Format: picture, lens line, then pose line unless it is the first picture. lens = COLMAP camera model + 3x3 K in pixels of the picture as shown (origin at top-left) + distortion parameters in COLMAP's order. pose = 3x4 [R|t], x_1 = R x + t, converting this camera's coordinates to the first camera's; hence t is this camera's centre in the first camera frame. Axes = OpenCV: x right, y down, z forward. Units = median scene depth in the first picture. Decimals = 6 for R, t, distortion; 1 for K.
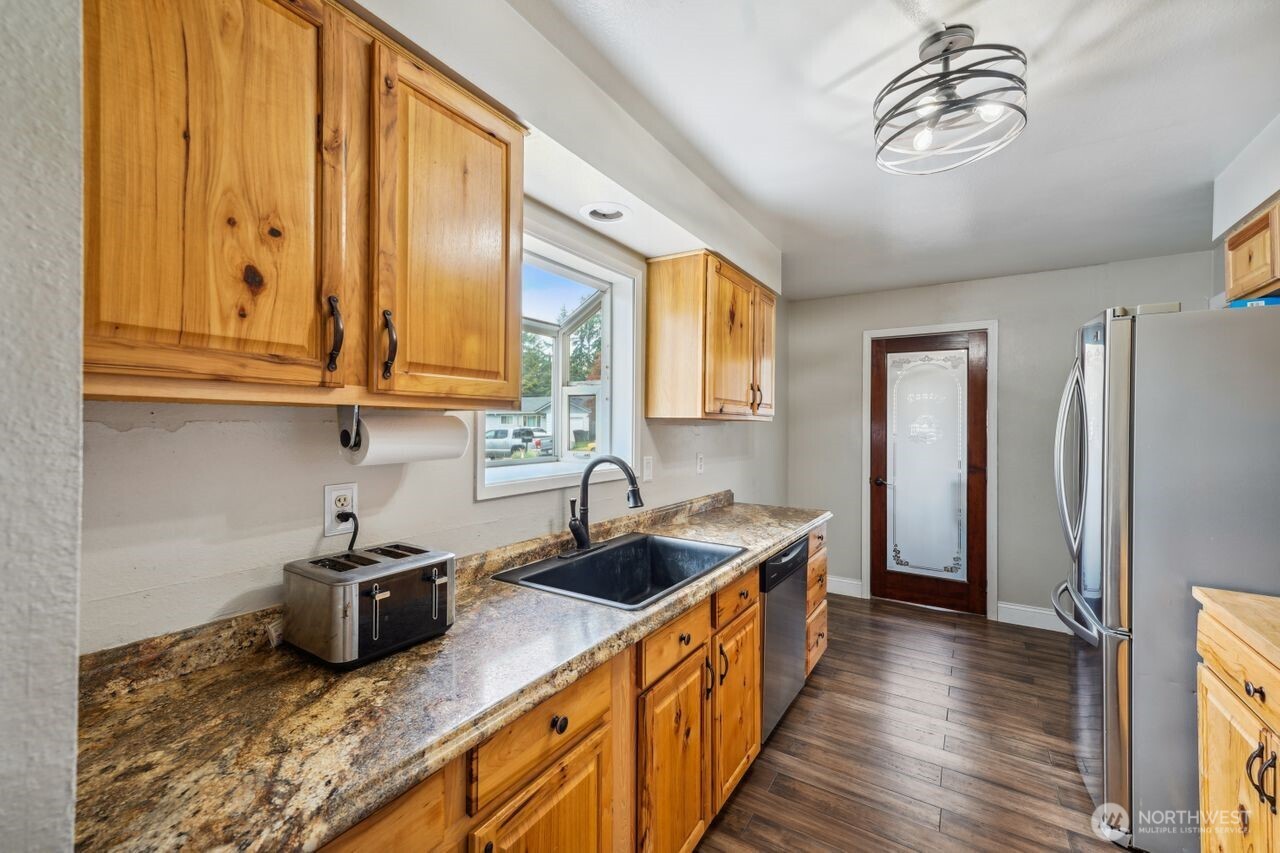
lens RADIAL K [[530.8, 0, 638.9], [0, 530.8, 420.1], [0, 0, 1]] dist [0.008379, 0.000641]
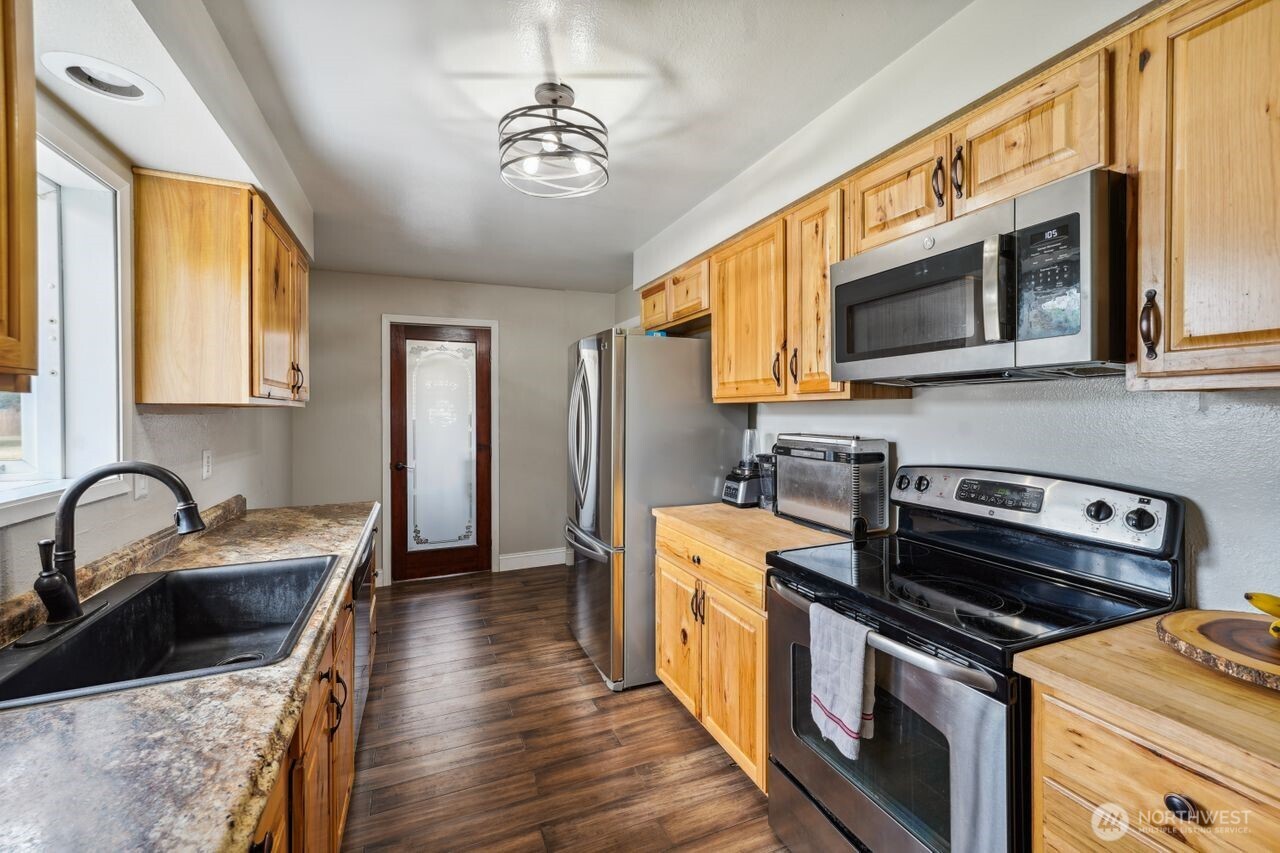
lens RADIAL K [[530.8, 0, 638.4], [0, 530.8, 412.9], [0, 0, 1]] dist [0.008379, 0.000641]
pose [[0.567159, -0.016879, 0.823436, -0.196060], [0.004387, 0.999838, 0.017473, -0.001748], [-0.823597, -0.006297, 0.567141, 0.092743]]
